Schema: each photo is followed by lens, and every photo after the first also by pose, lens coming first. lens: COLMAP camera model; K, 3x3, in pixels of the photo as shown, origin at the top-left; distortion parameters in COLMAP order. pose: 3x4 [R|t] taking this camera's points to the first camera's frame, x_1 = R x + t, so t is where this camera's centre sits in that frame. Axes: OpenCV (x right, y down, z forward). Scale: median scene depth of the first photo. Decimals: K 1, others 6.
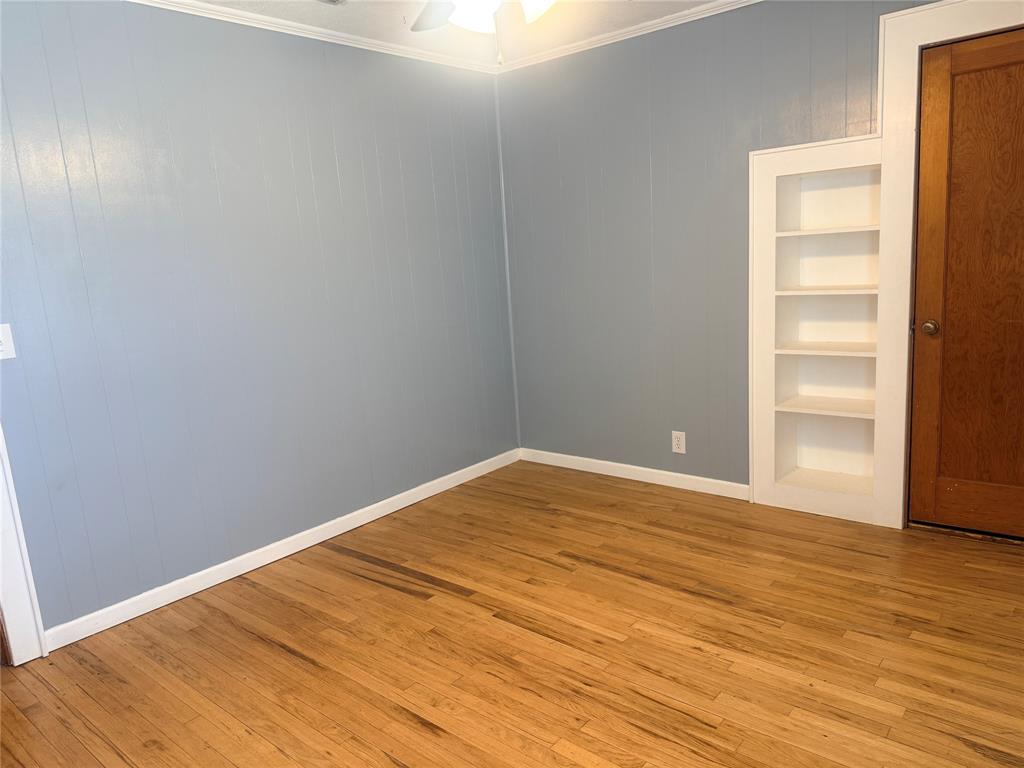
lens RADIAL K [[716.4, 0, 512.8], [0, 716.4, 387.0], [0, 0, 1]] dist [0.102161, -0.130460]
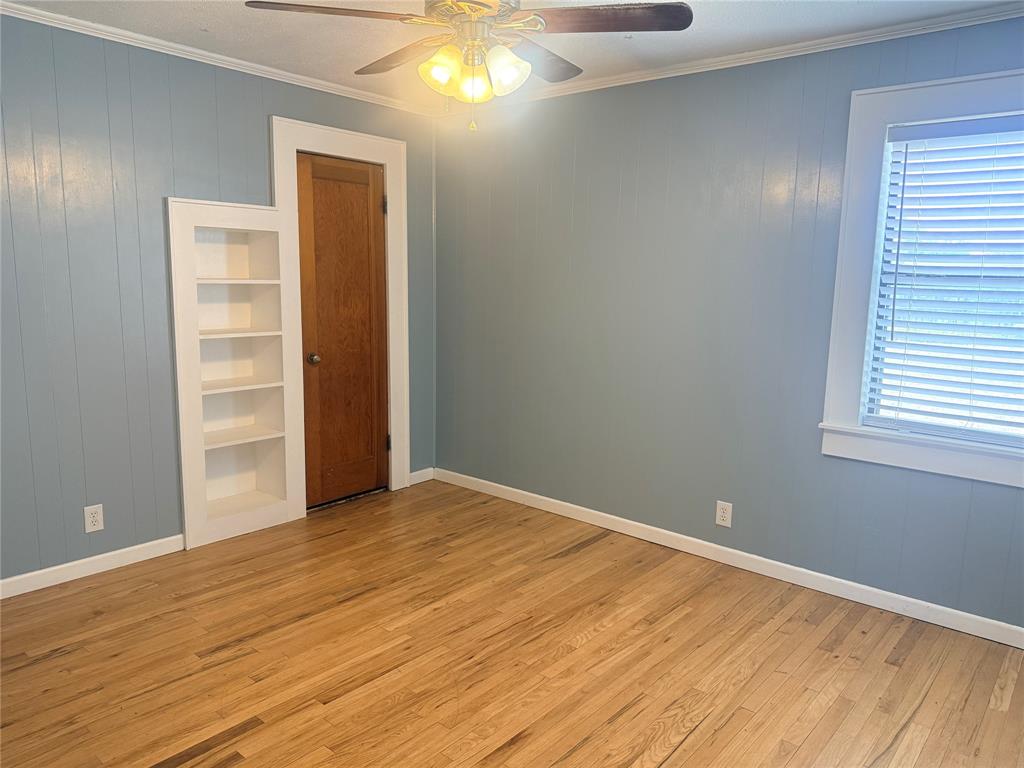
lens RADIAL K [[716.4, 0, 512.8], [0, 716.4, 387.0], [0, 0, 1]] dist [0.102161, -0.130460]
pose [[0.001584, -0.084824, 0.996395, -0.804529], [0.165722, 0.982640, 0.083389, -0.084403], [-0.986171, 0.164993, 0.015613, 0.657770]]
